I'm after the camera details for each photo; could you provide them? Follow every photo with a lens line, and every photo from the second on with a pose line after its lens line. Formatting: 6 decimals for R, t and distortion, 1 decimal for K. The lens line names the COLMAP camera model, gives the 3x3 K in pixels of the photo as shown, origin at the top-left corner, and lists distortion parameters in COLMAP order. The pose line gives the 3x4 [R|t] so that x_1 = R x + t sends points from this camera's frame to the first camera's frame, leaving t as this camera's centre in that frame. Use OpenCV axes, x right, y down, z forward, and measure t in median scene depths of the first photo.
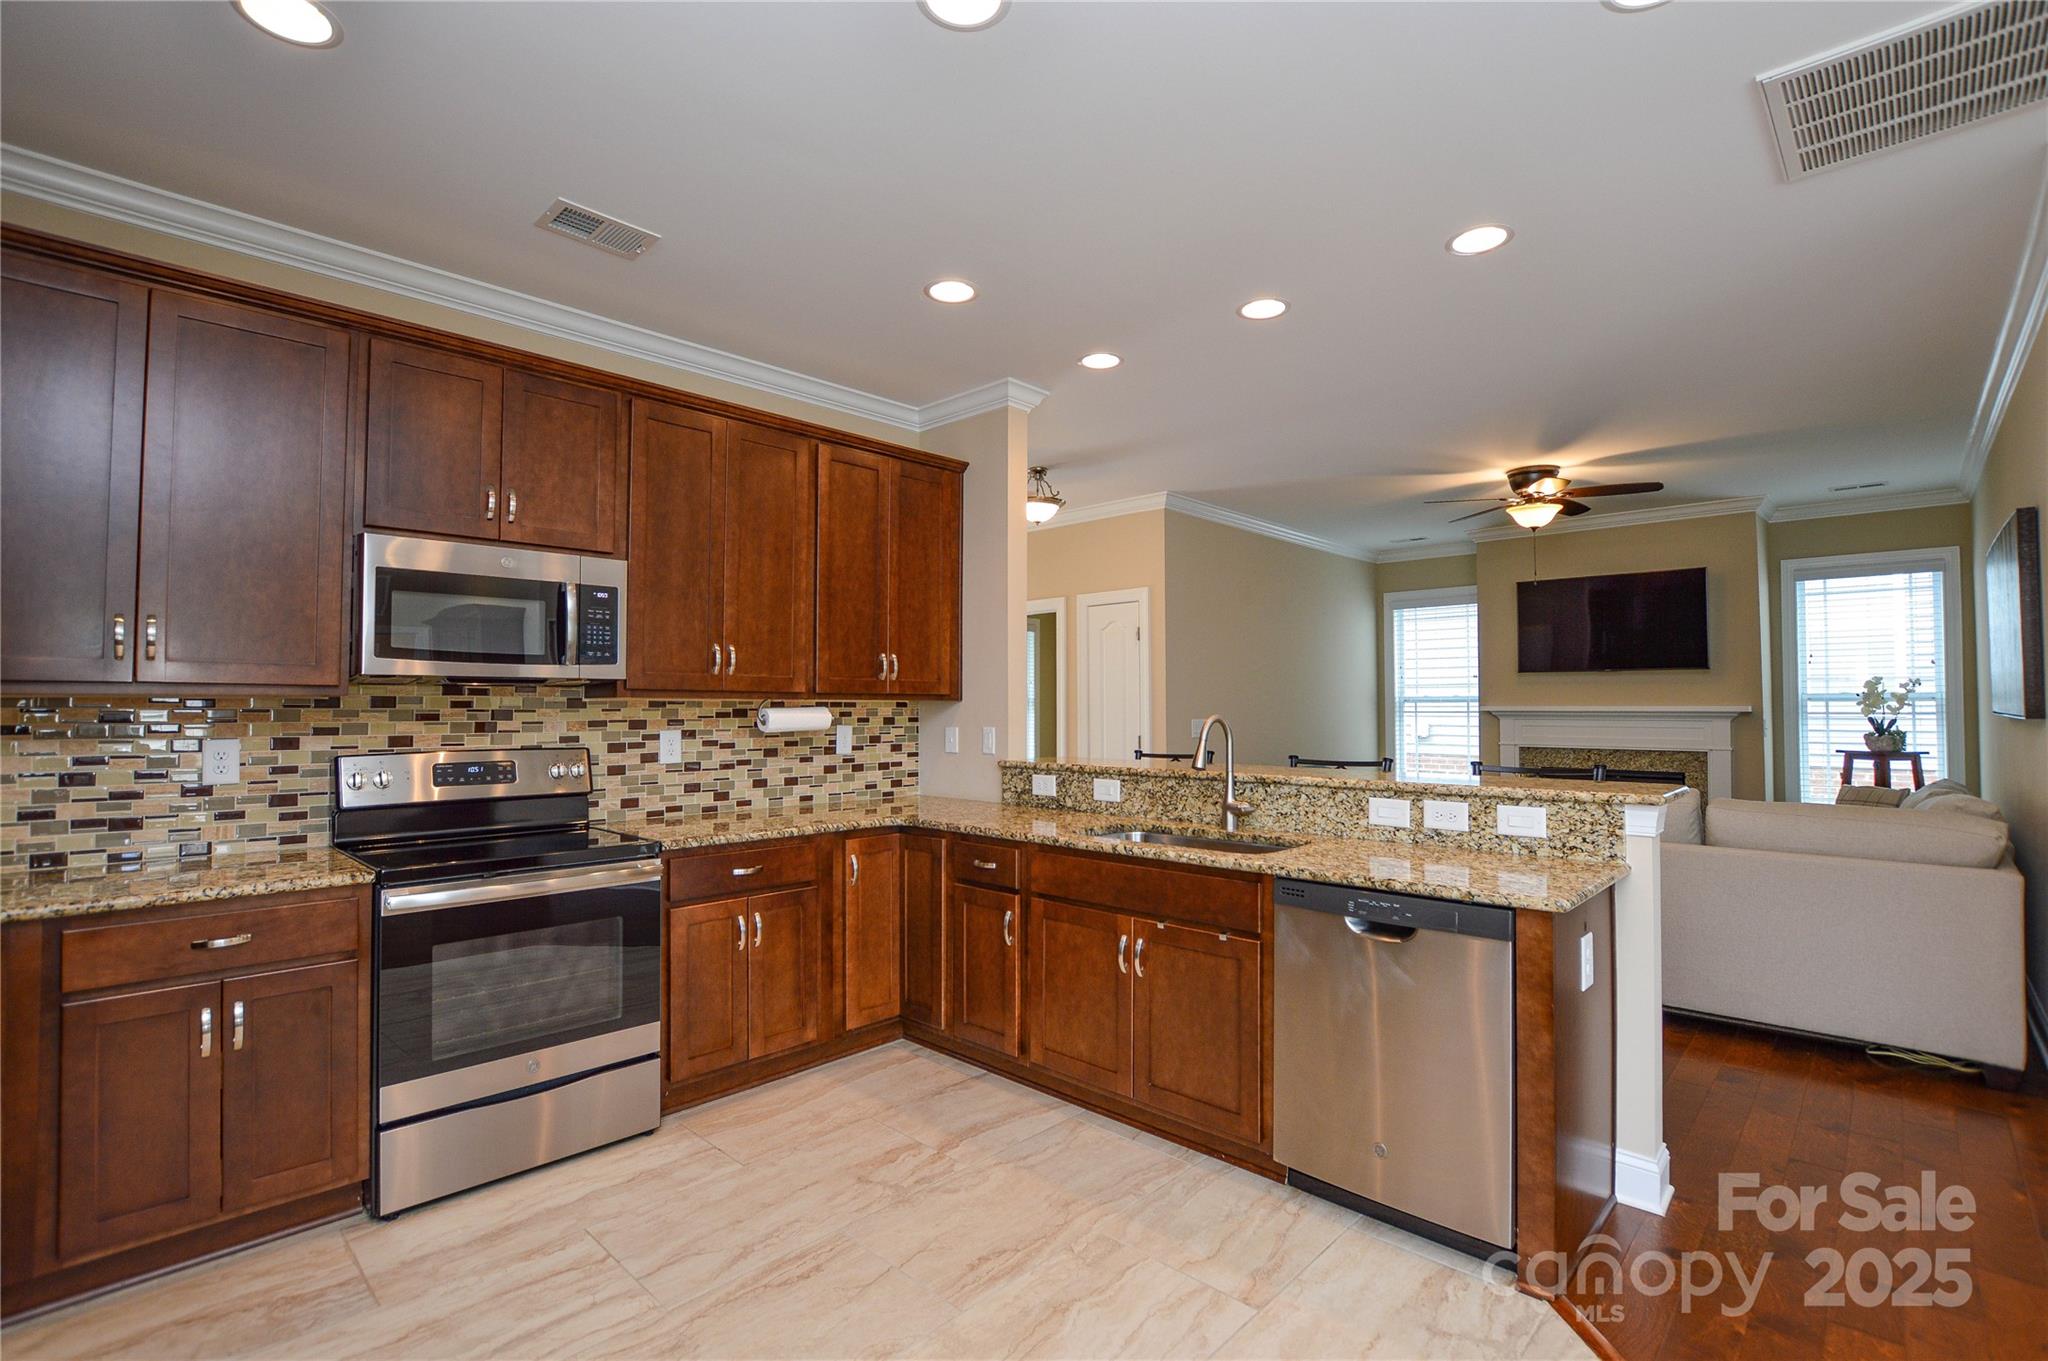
lens RADIAL K [[930.4, 0, 1009.3], [0, 930.4, 679.2], [0, 0, 1]] dist [-0.021236, 0.000315]
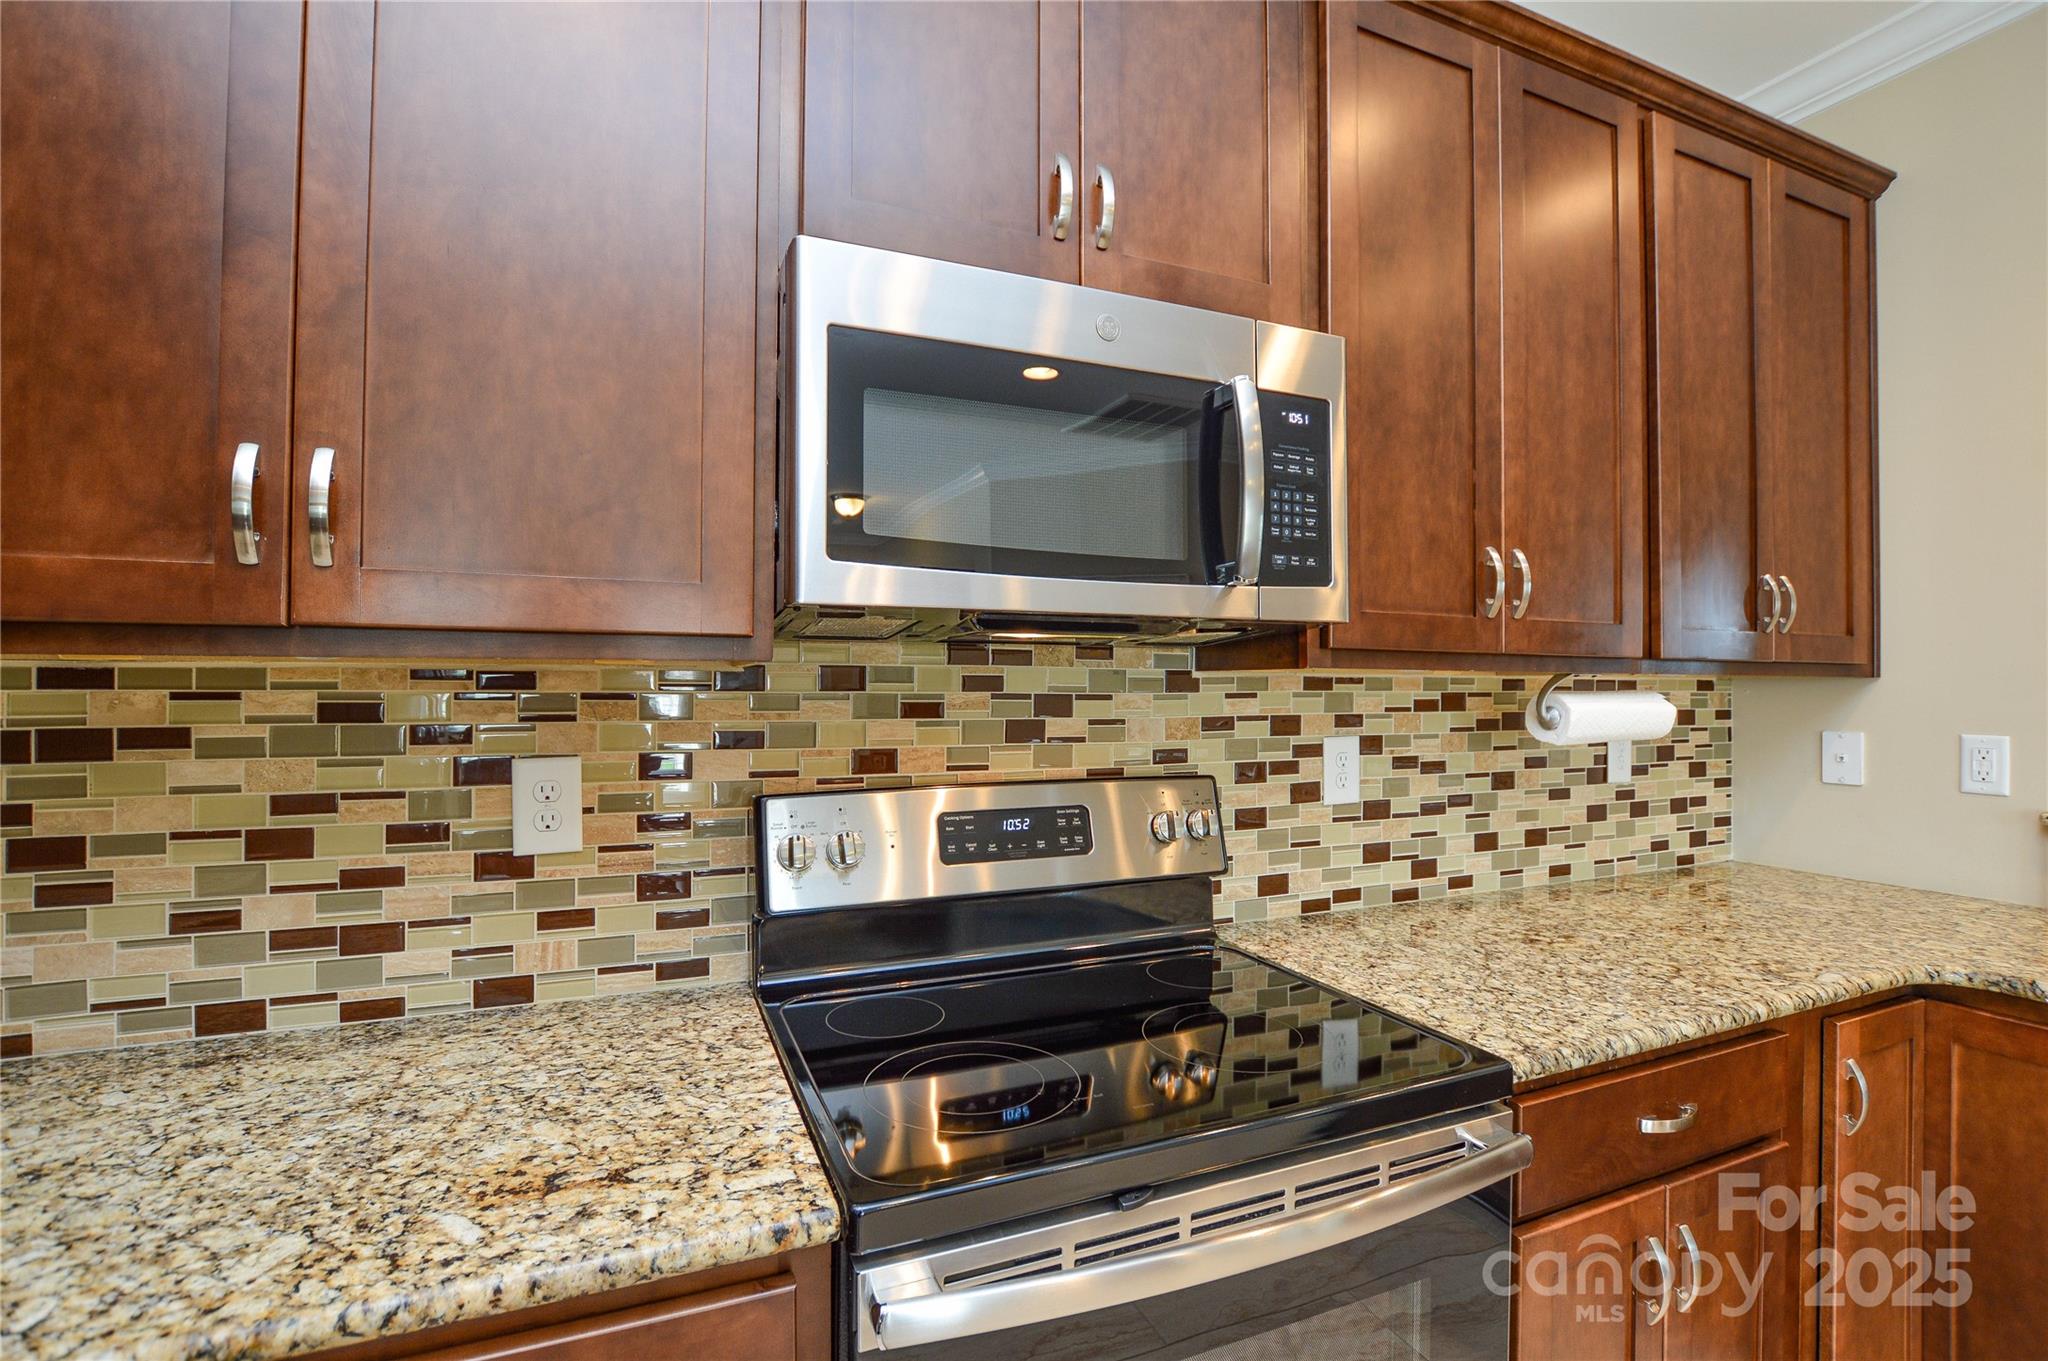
lens RADIAL K [[928.4, 0, 1024.0], [0, 928.4, 680.5], [0, 0, 1]] dist [-0.028809, 0.000568]
pose [[0.924815, 0.000700, -0.380418, -0.328532], [0.008064, 0.999738, 0.021444, 0.013205], [0.380333, -0.022899, 0.924566, 0.474226]]
